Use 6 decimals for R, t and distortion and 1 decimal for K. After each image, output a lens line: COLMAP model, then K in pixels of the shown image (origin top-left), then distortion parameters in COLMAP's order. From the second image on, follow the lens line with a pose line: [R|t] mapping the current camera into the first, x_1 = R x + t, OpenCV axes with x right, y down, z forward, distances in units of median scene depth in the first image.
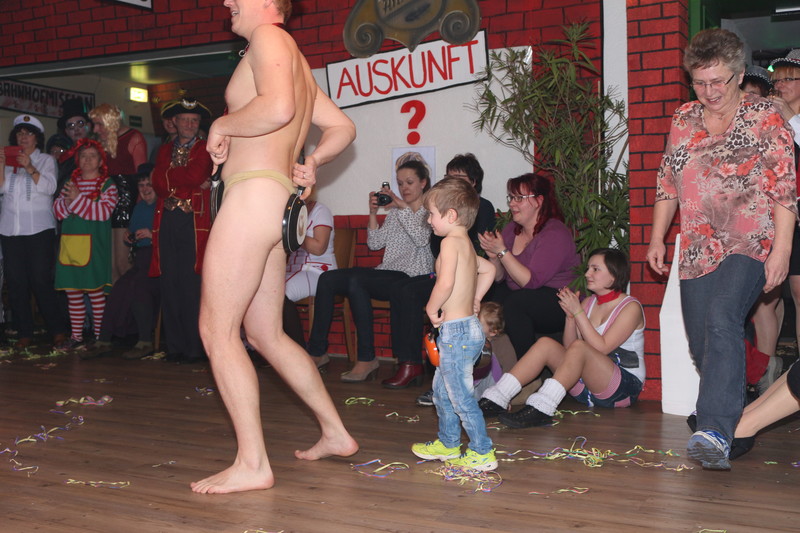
lens RADIAL K [[951.7, 0, 404.9], [0, 951.7, 265.6], [0, 0, 1]] dist [-0.099064, 0.067883]
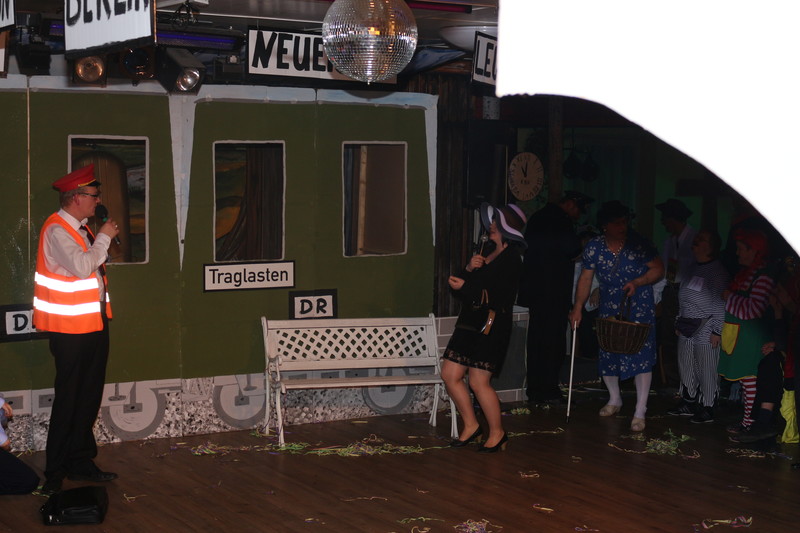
lens RADIAL K [[1298.9, 0, 397.7], [0, 1298.9, 267.6], [0, 0, 1]] dist [-0.021906, 0.017693]
pose [[0.844484, 0.071042, -0.530847, 0.095844], [-0.045910, 0.997118, 0.060407, -0.188894], [0.533609, -0.026641, 0.845312, -0.405092]]
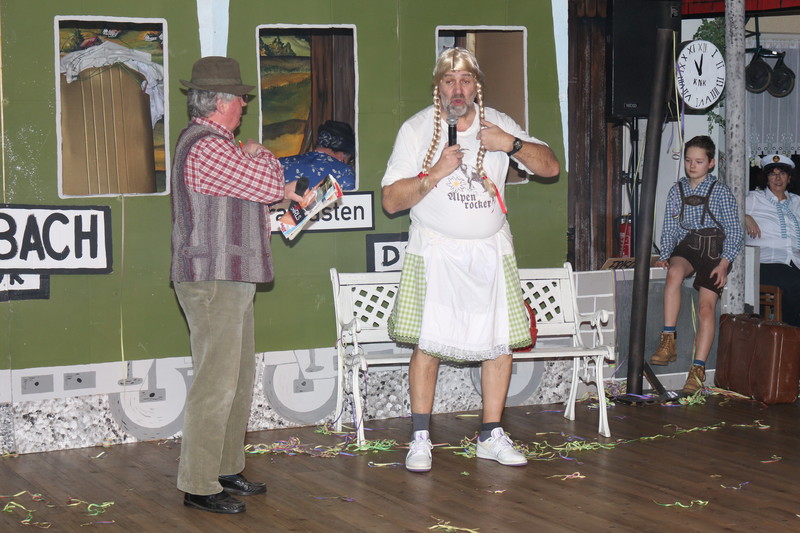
lens RADIAL K [[1622.0, 0, 400.0], [0, 1622.0, 266.5], [0, 0, 1]] dist [0.037084, -0.053702]
pose [[0.801968, 0.056586, -0.594680, 0.016717], [-0.023938, 0.997748, 0.062656, -0.116402], [0.596887, -0.036013, 0.801517, -0.258986]]
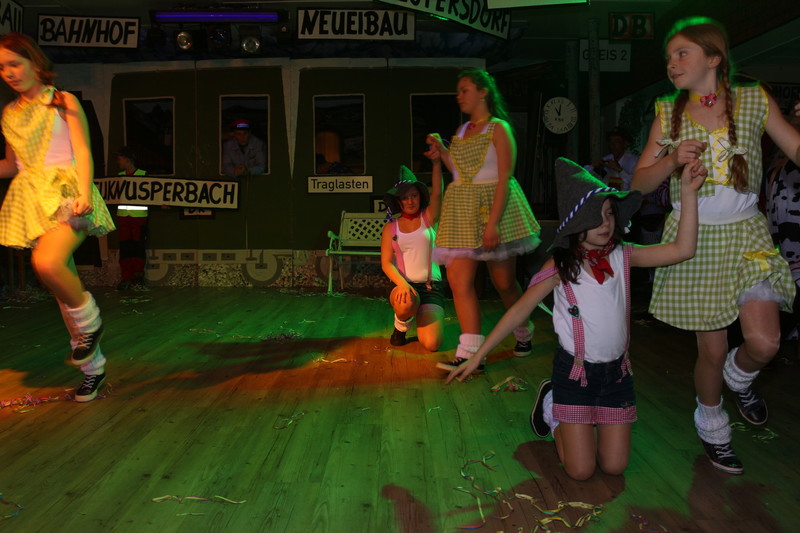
lens RADIAL K [[657.8, 0, 400.0], [0, 657.8, 266.5], [0, 0, 1]] dist [-0.163047, 0.134049]
pose [[0.436819, 0.089120, -0.895124, 0.246039], [-0.037863, 0.996020, 0.080688, -0.019568], [0.898752, -0.001354, 0.438454, 0.440283]]
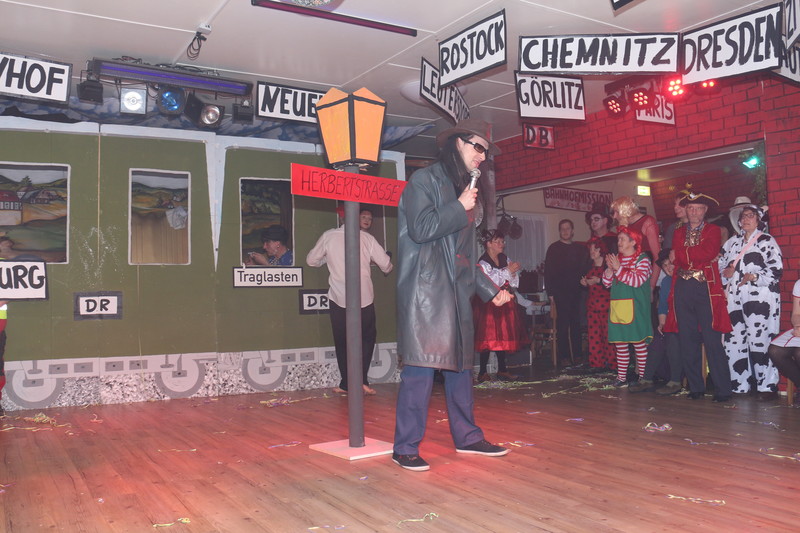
lens RADIAL K [[712.8, 0, 400.2], [0, 712.8, 263.2], [0, 0, 1]] dist [-0.152181, 0.129392]
pose [[0.838101, -0.032270, -0.544561, -0.083536], [-0.010290, 0.997136, -0.074926, -0.005275], [0.545419, 0.068399, 0.835368, -0.008443]]
